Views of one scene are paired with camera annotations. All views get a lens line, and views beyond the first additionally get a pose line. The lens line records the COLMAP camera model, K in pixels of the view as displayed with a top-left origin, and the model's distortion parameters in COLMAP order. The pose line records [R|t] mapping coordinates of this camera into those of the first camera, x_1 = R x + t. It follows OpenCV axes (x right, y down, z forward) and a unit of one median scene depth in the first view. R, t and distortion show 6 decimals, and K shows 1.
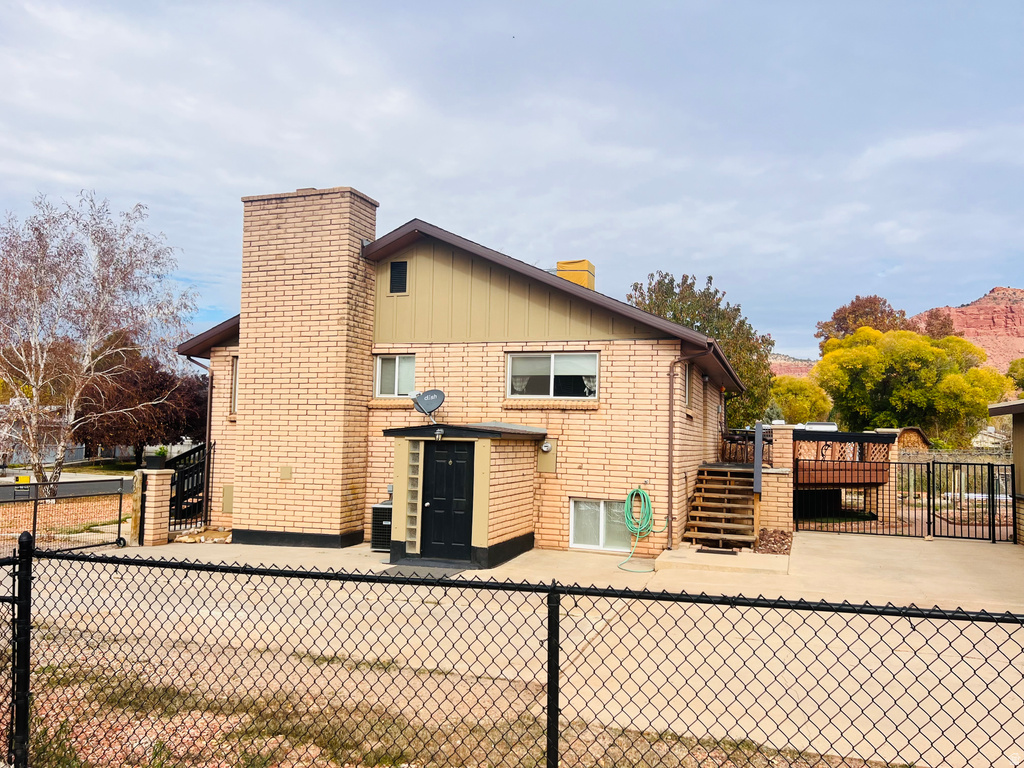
lens RADIAL K [[771.6, 0, 512.6], [0, 771.6, 383.8], [0, 0, 1]] dist [0.065103, -0.081510]
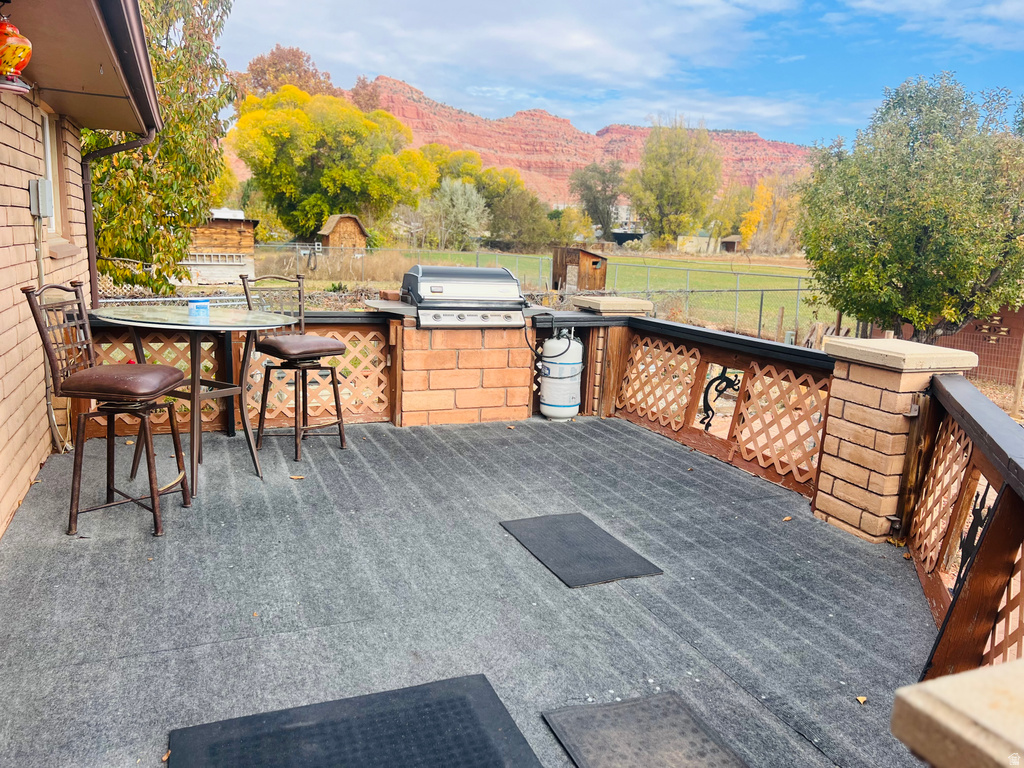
lens RADIAL K [[771.6, 0, 508.7], [0, 771.6, 387.8], [0, 0, 1]] dist [0.065103, -0.081510]
pose [[0.749265, -0.115667, 0.652091, 0.059093], [-0.075690, 0.963222, 0.257825, 0.004666], [-0.657930, -0.242536, 0.712954, 0.204853]]
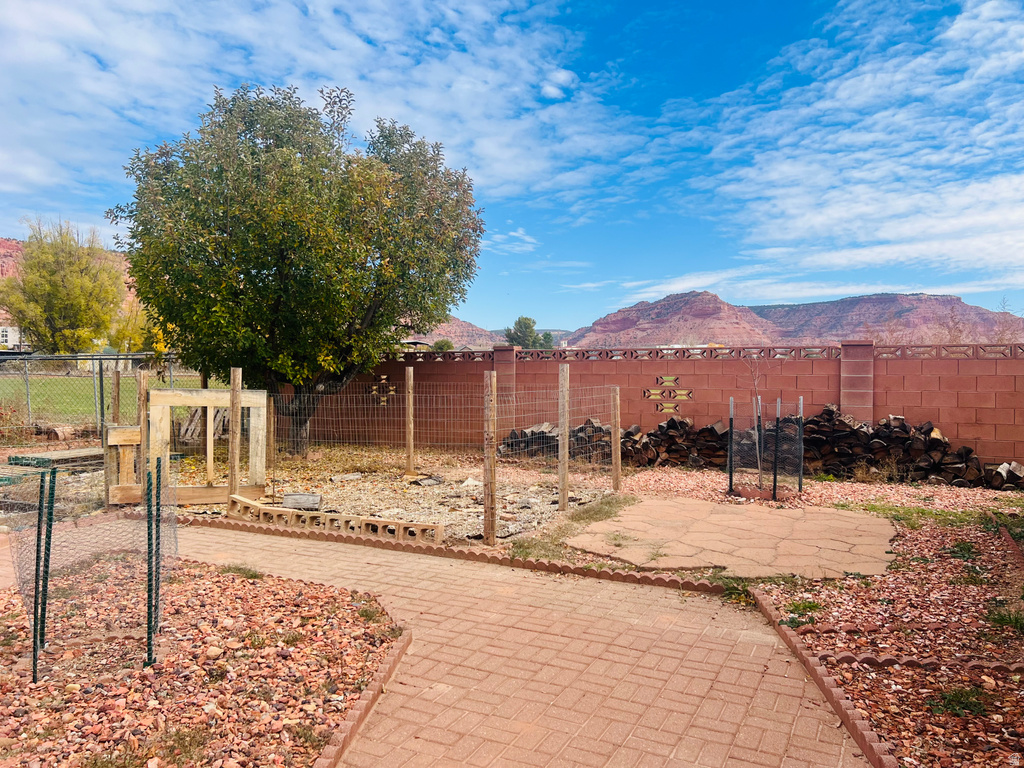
lens RADIAL K [[771.6, 0, 516.7], [0, 771.6, 385.4], [0, 0, 1]] dist [0.065103, -0.081510]
pose [[0.137298, -0.040039, 0.989720, 0.111582], [-0.070949, 0.996219, 0.050144, 0.020386], [-0.987986, -0.077104, 0.133938, 0.214787]]
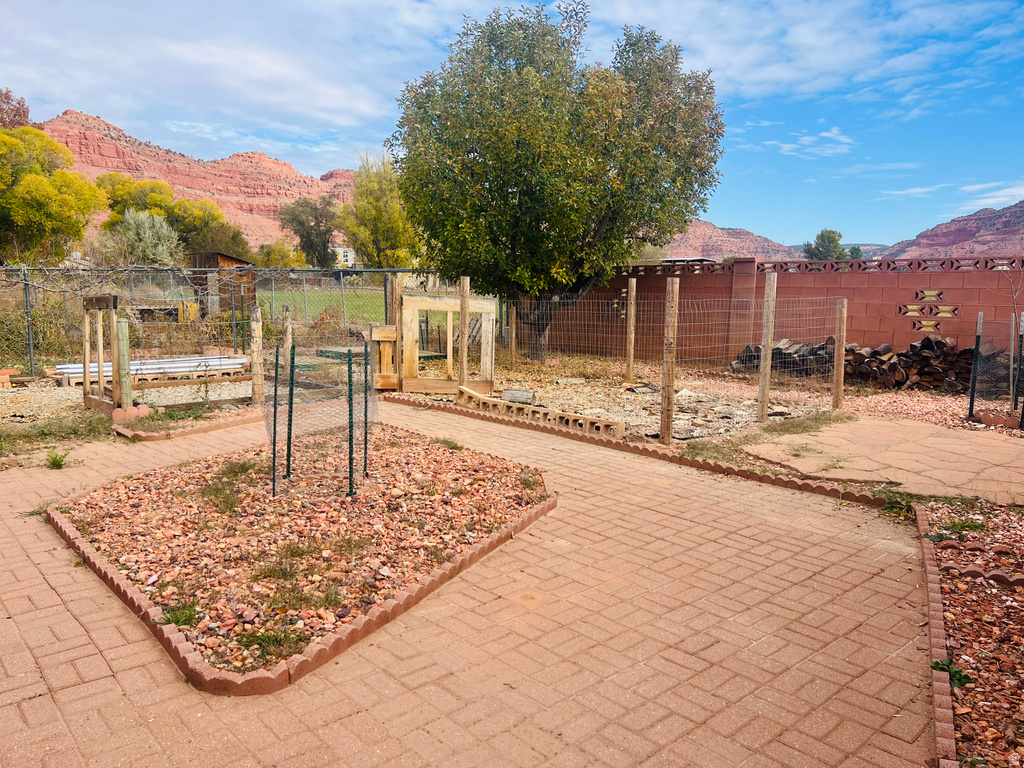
lens RADIAL K [[771.6, 0, 493.6], [0, 771.6, 403.2], [0, 0, 1]] dist [0.065103, -0.081510]
pose [[0.506917, -0.142543, 0.850128, 0.108206], [-0.064180, 0.977254, 0.202128, 0.020639], [-0.859602, -0.157024, 0.486238, 0.202396]]
